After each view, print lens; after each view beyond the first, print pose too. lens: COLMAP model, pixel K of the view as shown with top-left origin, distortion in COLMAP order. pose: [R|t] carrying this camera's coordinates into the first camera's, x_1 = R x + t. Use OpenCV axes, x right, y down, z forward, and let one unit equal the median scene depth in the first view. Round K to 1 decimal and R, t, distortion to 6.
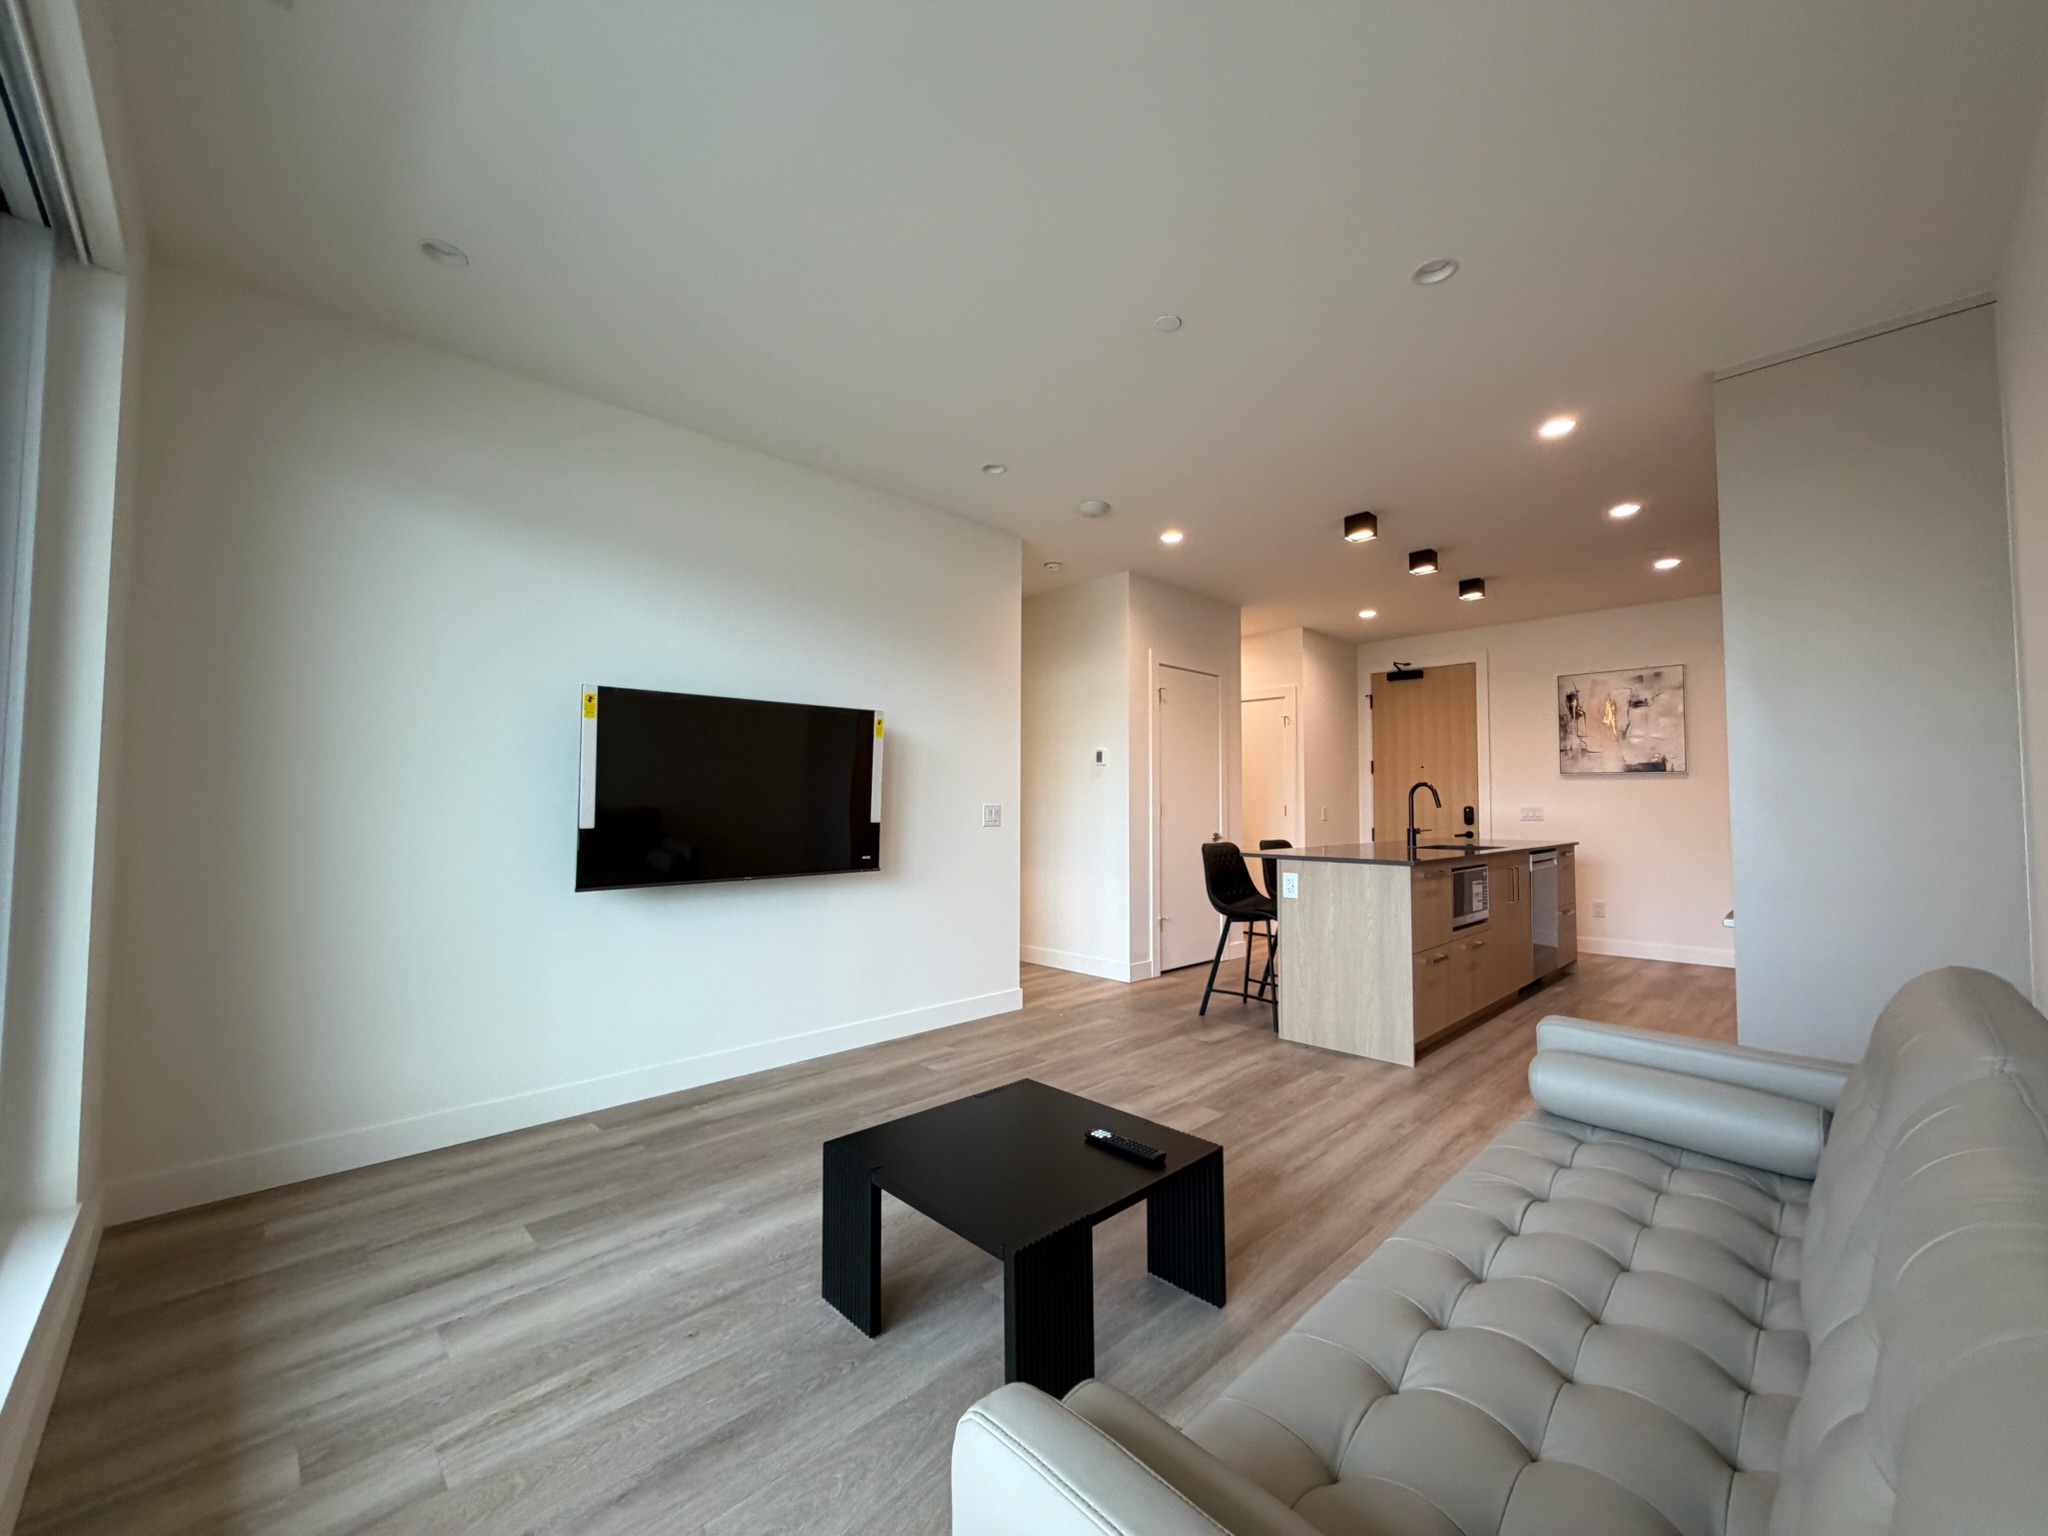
lens RADIAL K [[814.9, 0, 1016.2], [0, 814.9, 768.3], [0, 0, 1]] dist [0.002661, -0.000329]
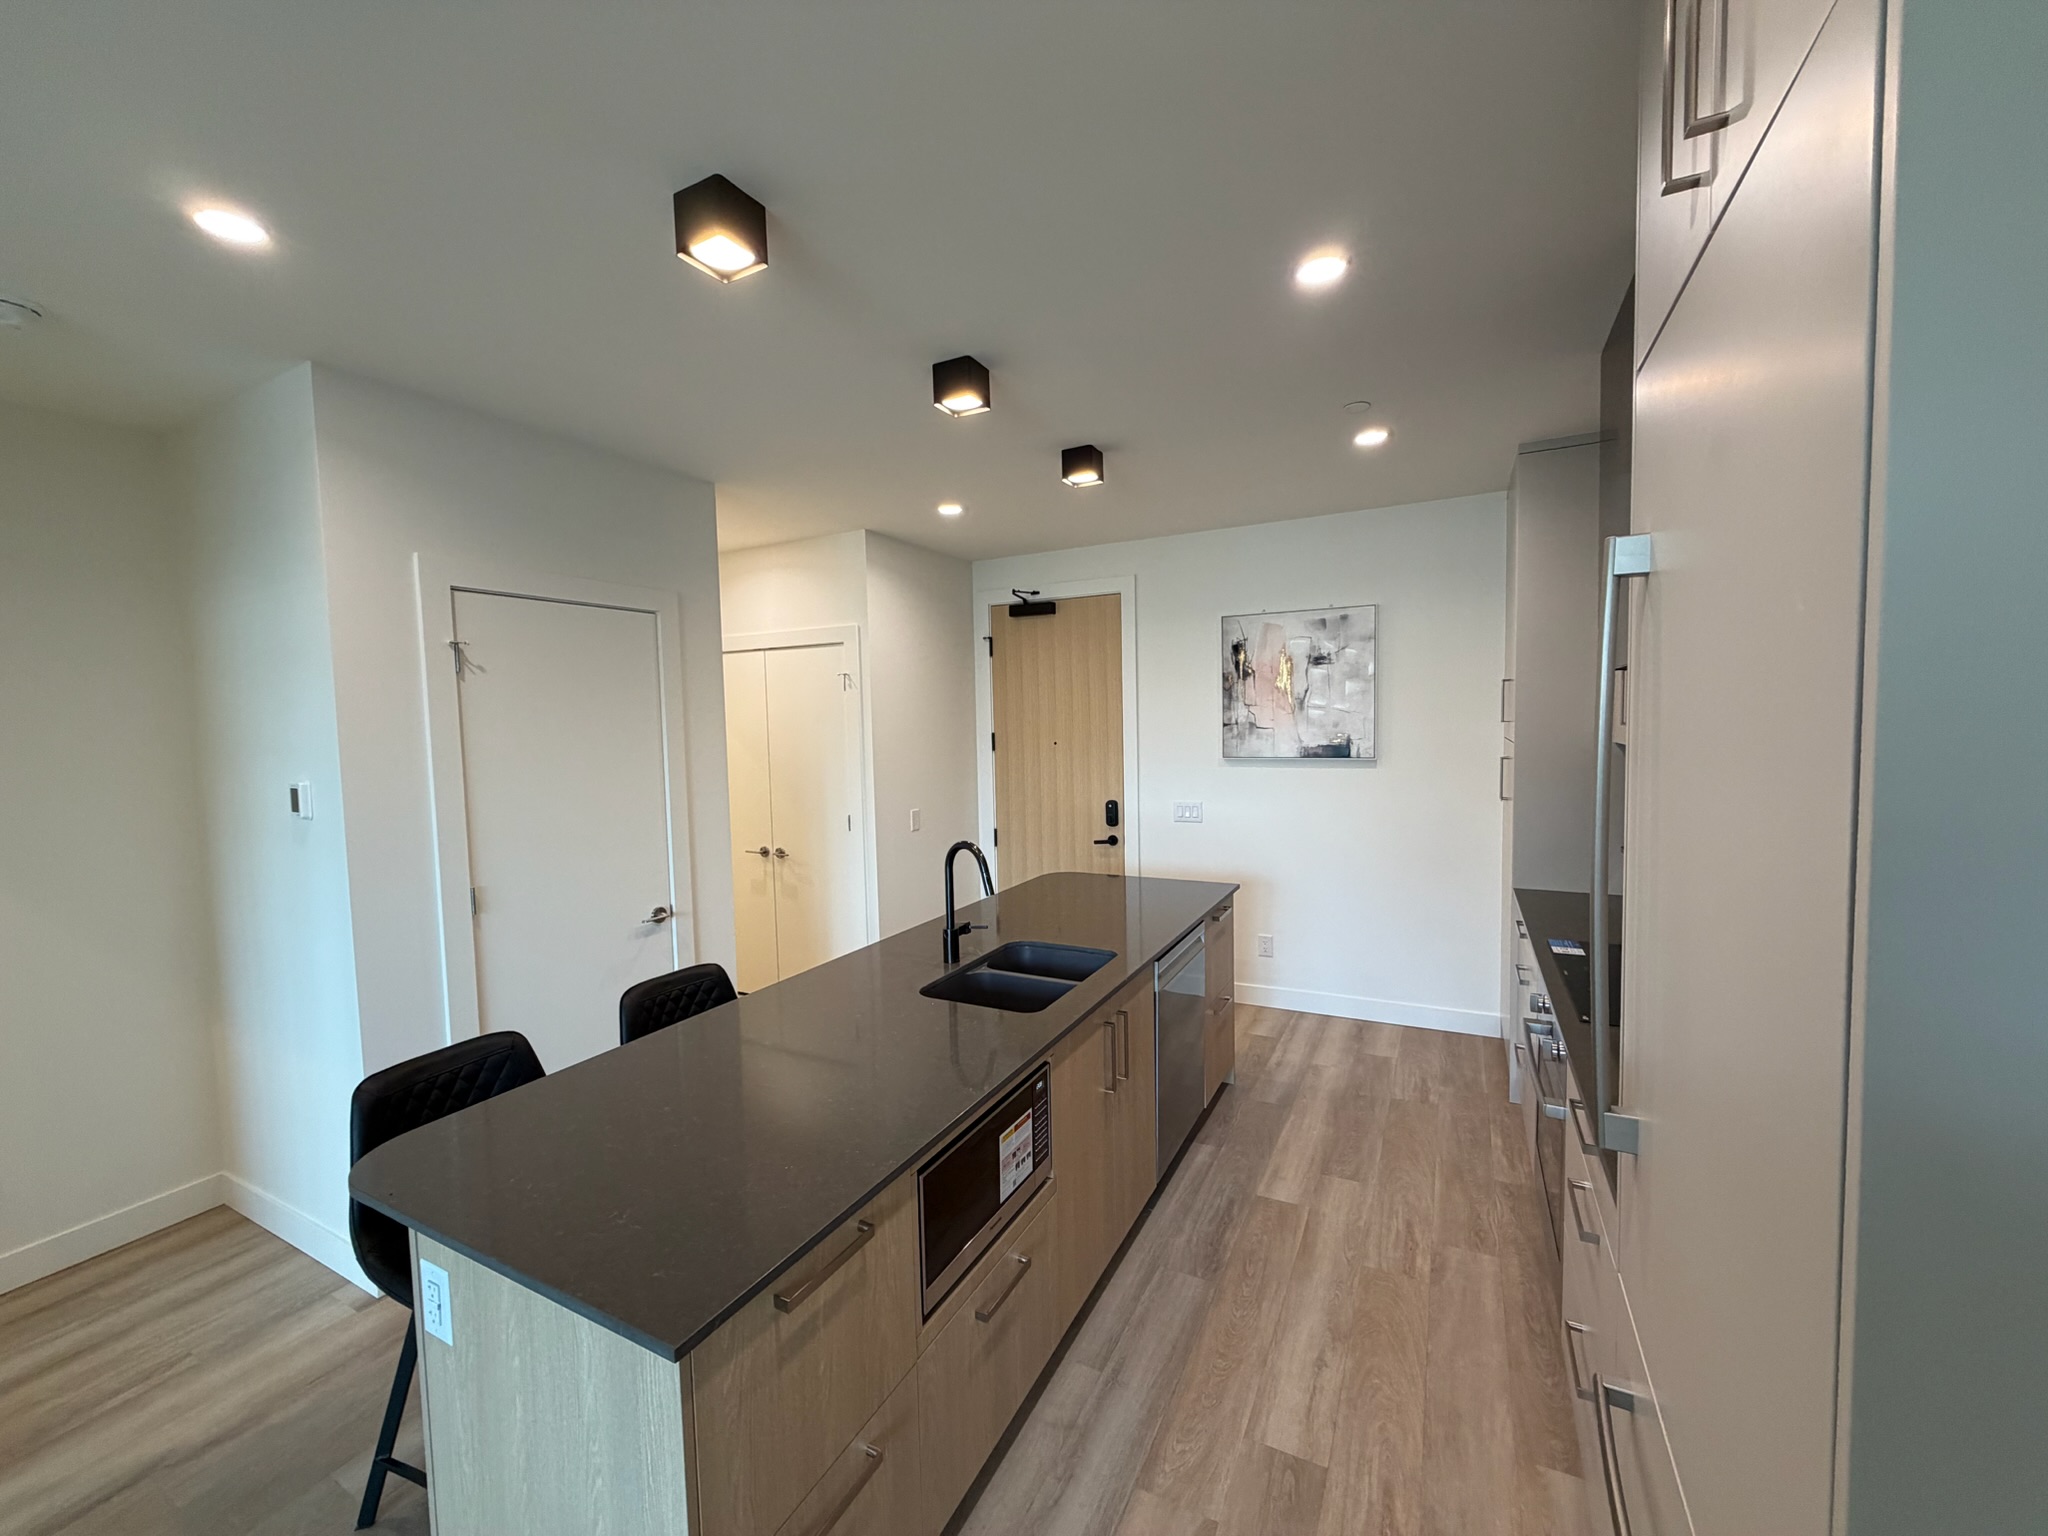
lens RADIAL K [[814.9, 0, 1017.8], [0, 814.9, 767.0], [0, 0, 1]] dist [0.002661, -0.000329]
pose [[0.950697, -0.044418, 0.306924, 0.292998], [0.013278, 0.994612, 0.102813, -0.061813], [-0.309837, -0.093669, 0.946164, 0.403444]]
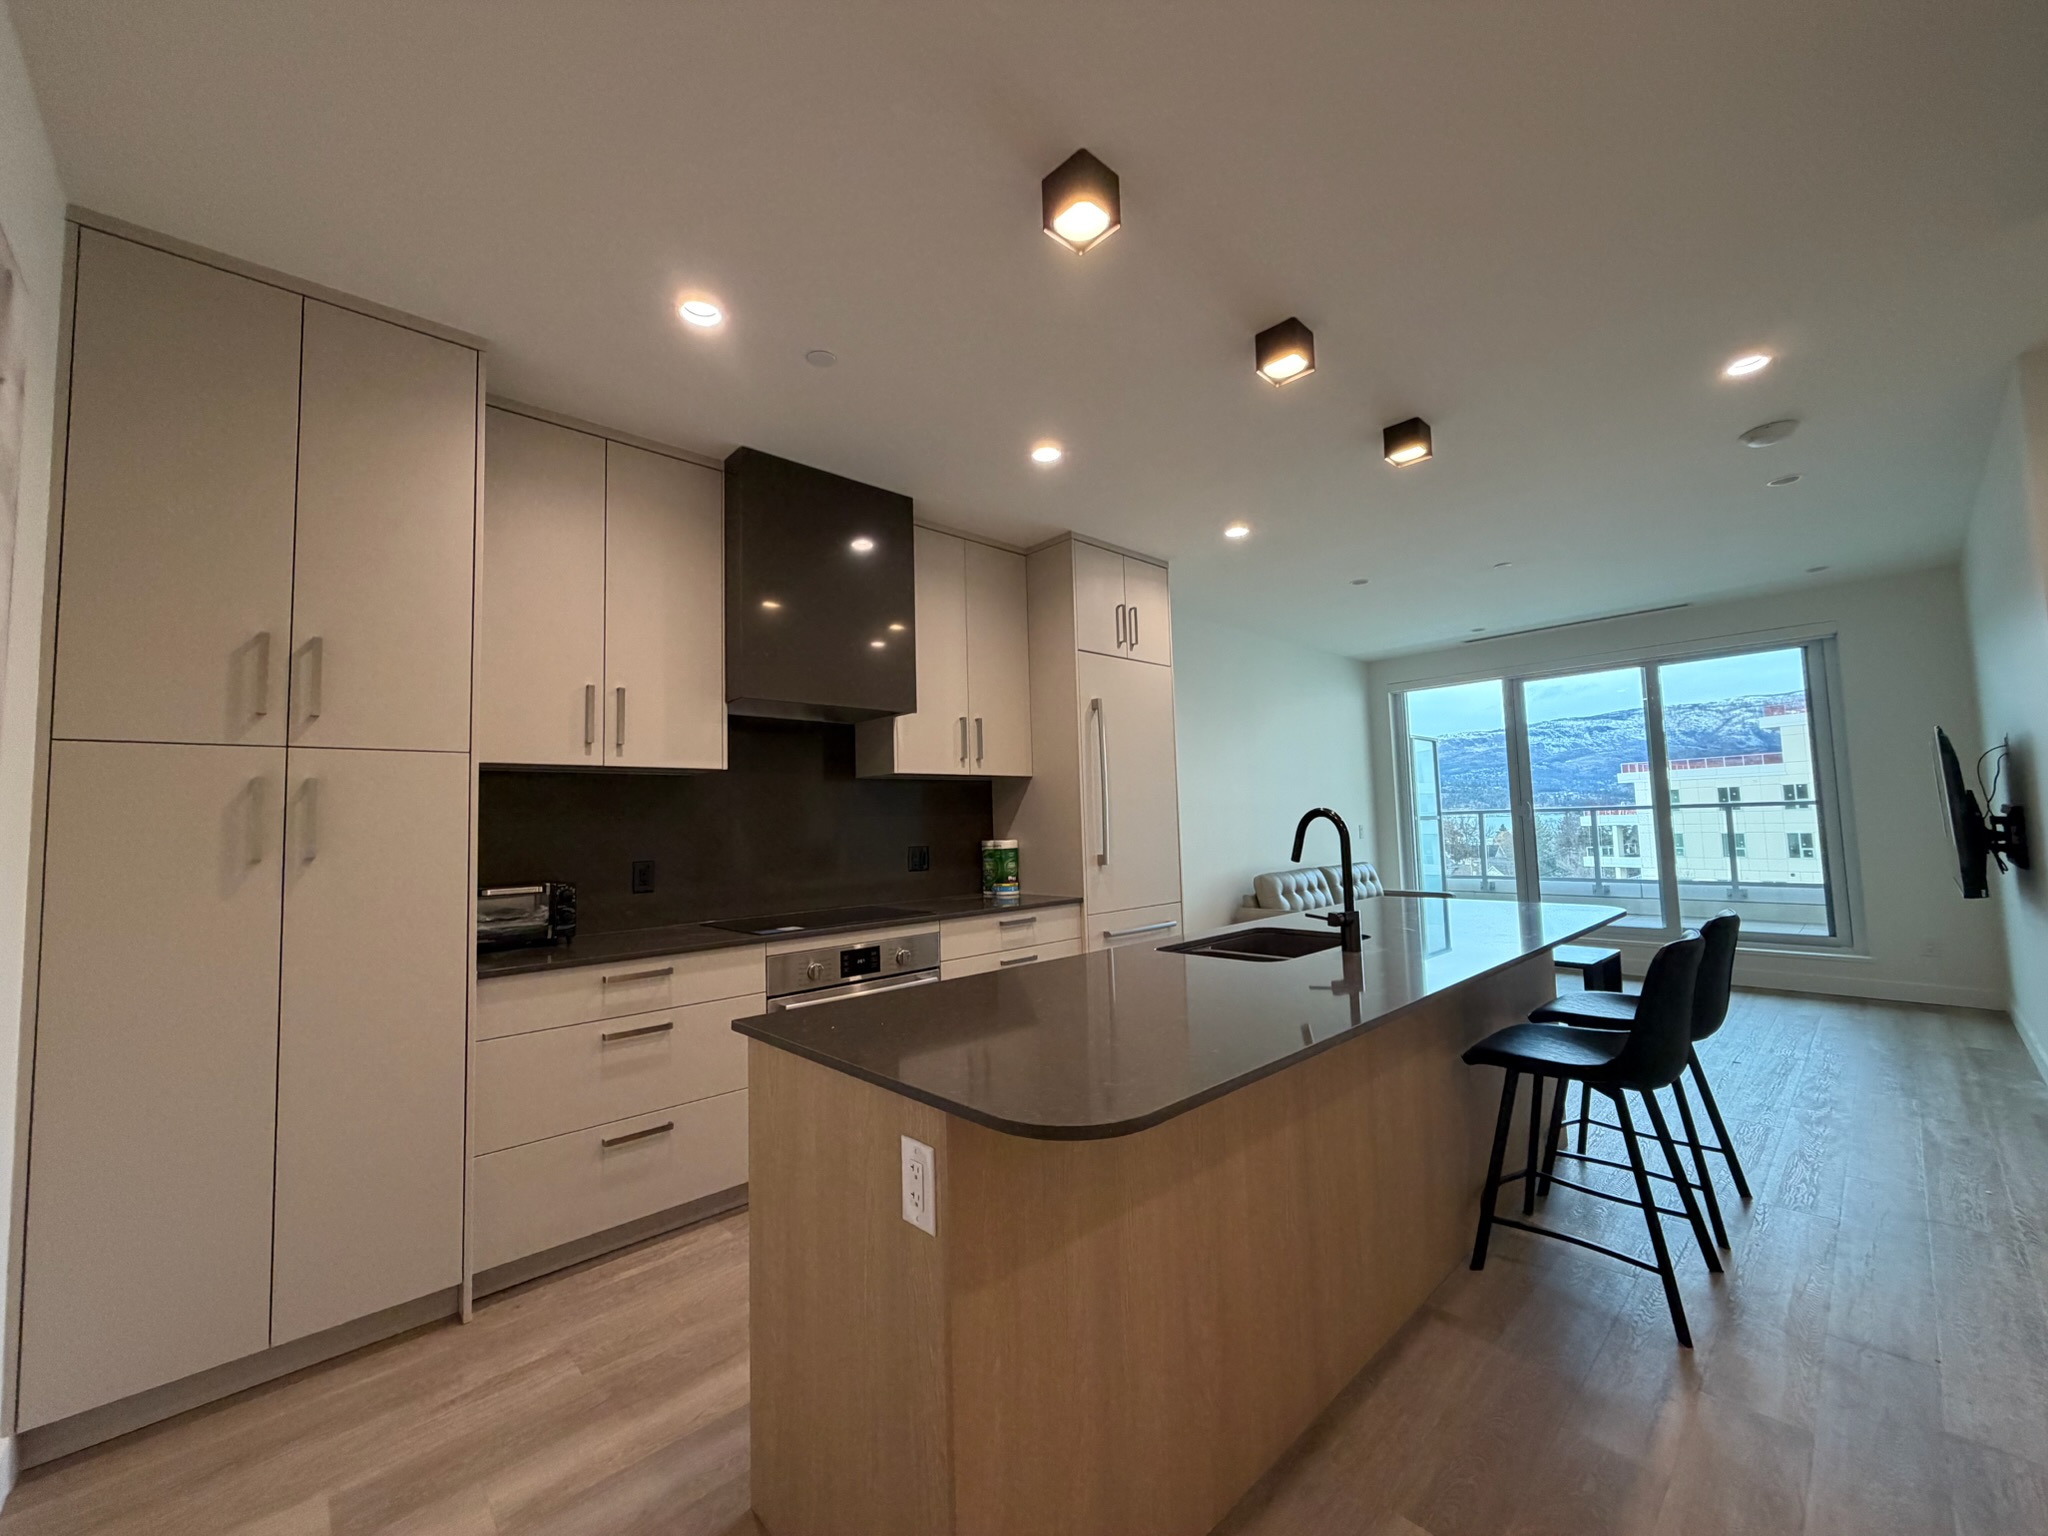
lens RADIAL K [[814.9, 0, 1020.9], [0, 814.9, 769.7], [0, 0, 1]] dist [0.002661, -0.000329]
pose [[-0.999559, 0.027722, 0.010629, 0.516669], [0.026366, 0.993414, -0.111506, 0.033514], [-0.013650, -0.111177, -0.993707, 1.144068]]
